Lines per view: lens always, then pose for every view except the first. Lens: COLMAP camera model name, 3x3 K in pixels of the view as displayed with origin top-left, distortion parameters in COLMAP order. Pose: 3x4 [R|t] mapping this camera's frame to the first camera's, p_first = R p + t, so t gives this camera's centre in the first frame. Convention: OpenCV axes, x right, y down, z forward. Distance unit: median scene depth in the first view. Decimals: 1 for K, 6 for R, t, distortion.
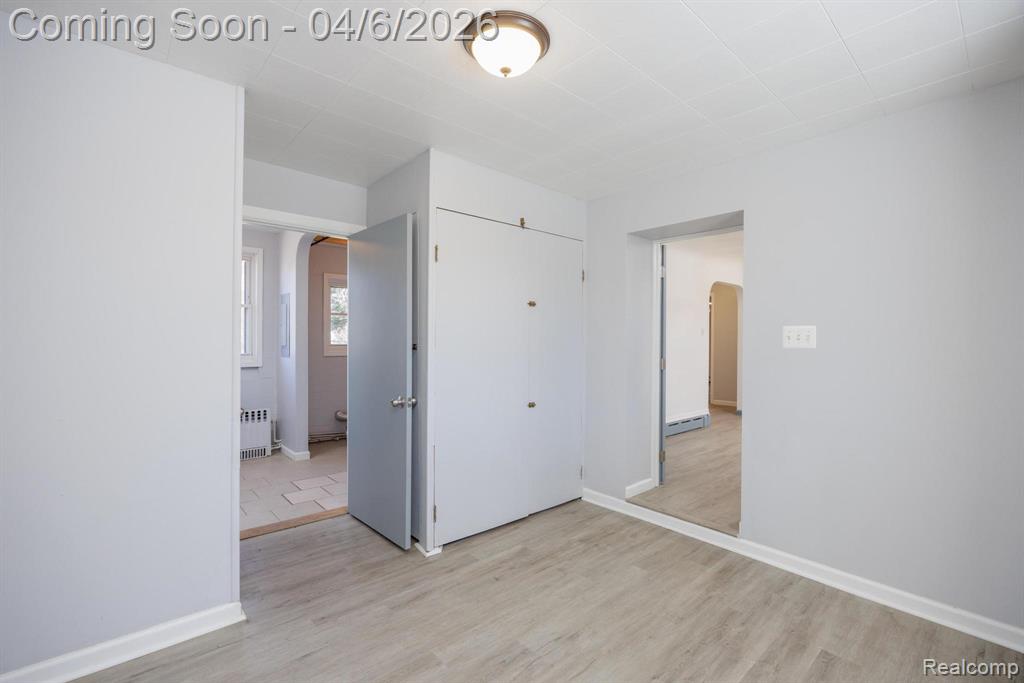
lens RADIAL K [[460.2, 0, 512.8], [0, 460.2, 341.5], [0, 0, 1]] dist [-0.000557, 0.000074]
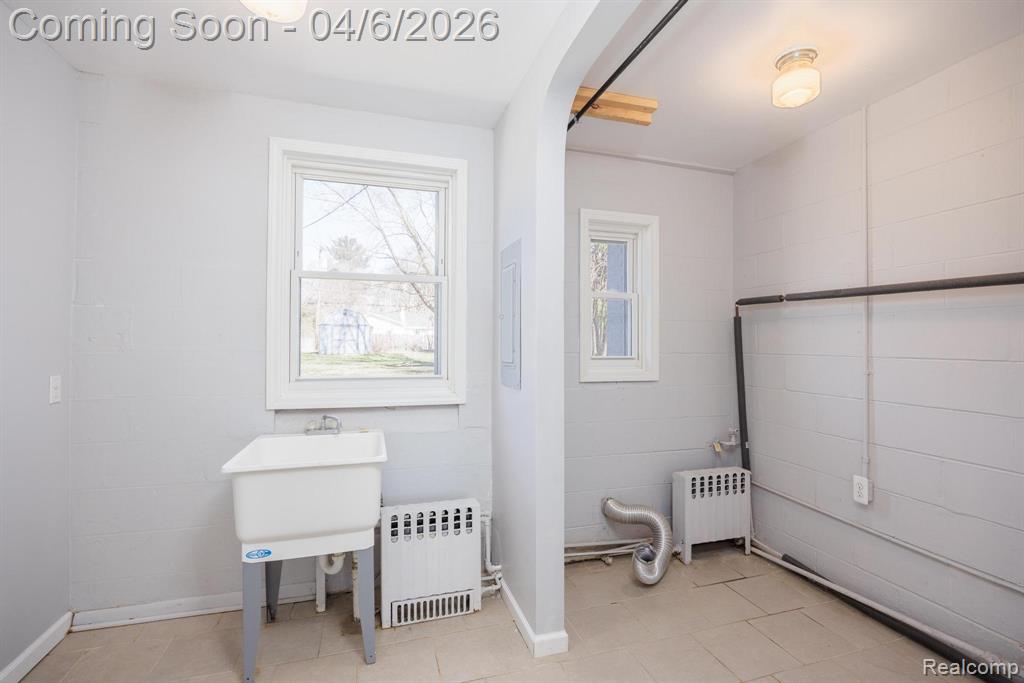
lens RADIAL K [[460.2, 0, 511.1], [0, 460.2, 341.5], [0, 0, 1]] dist [-0.000557, 0.000074]
pose [[0.908880, -0.002361, -0.417051, -0.313504], [-0.000891, 0.999971, -0.007603, -0.006297], [0.417056, 0.007281, 0.908851, 0.606407]]
